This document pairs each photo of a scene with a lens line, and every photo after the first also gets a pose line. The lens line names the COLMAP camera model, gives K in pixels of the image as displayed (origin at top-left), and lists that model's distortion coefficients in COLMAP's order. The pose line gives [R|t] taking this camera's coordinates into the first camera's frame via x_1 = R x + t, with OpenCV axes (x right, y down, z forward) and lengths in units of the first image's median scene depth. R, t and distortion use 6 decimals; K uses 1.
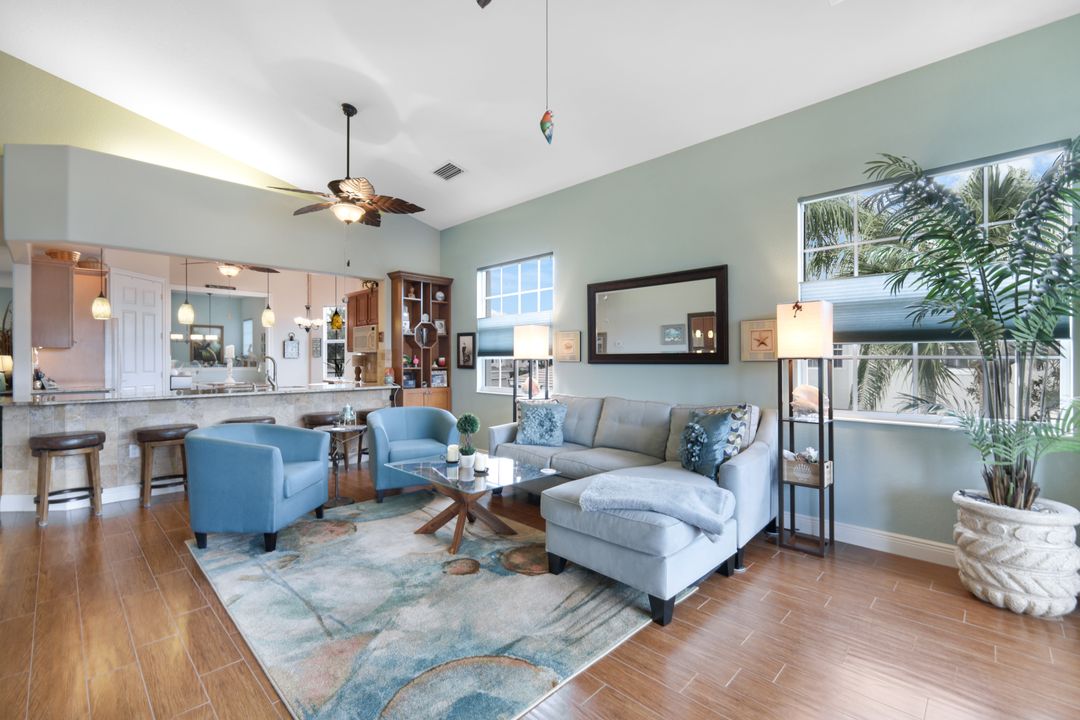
lens RADIAL K [[472.8, 0, 540.6], [0, 472.8, 356.5], [0, 0, 1]] dist [0.004400, 0.000172]
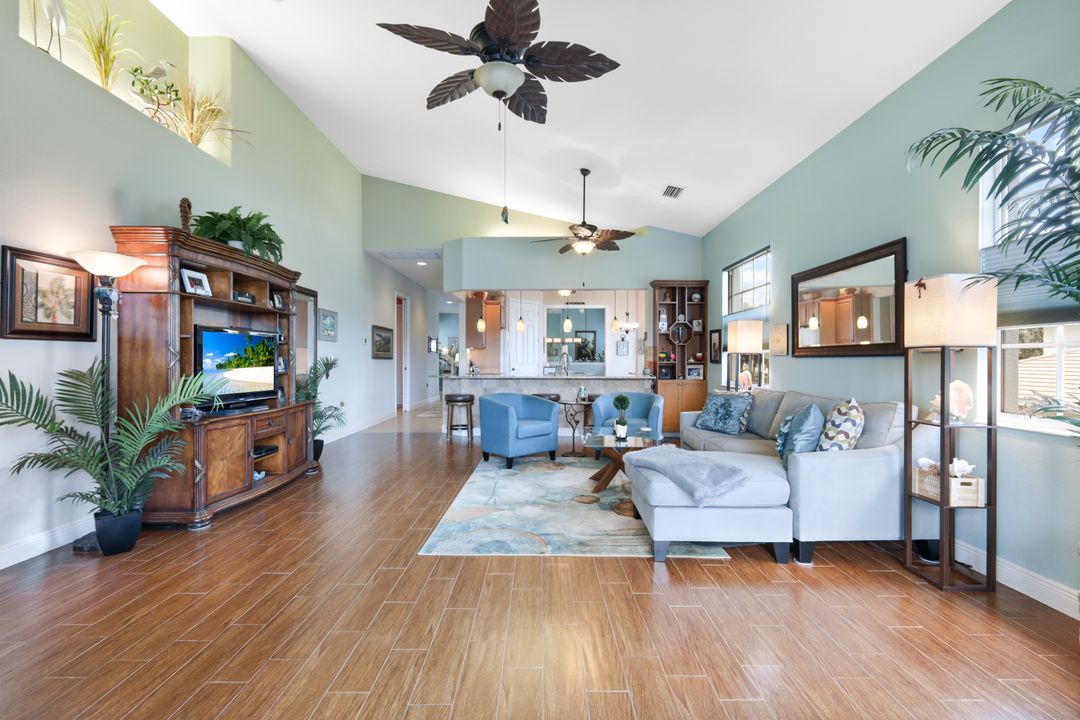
lens RADIAL K [[466.6, 0, 540.0], [0, 466.6, 360.0], [0, 0, 1]] dist [0.001235, -0.000240]
pose [[0.696261, 0.004235, -0.717776, 0.520605], [0.002523, 0.999962, 0.008347, 0.014245], [0.717784, -0.007623, 0.696224, -0.041340]]
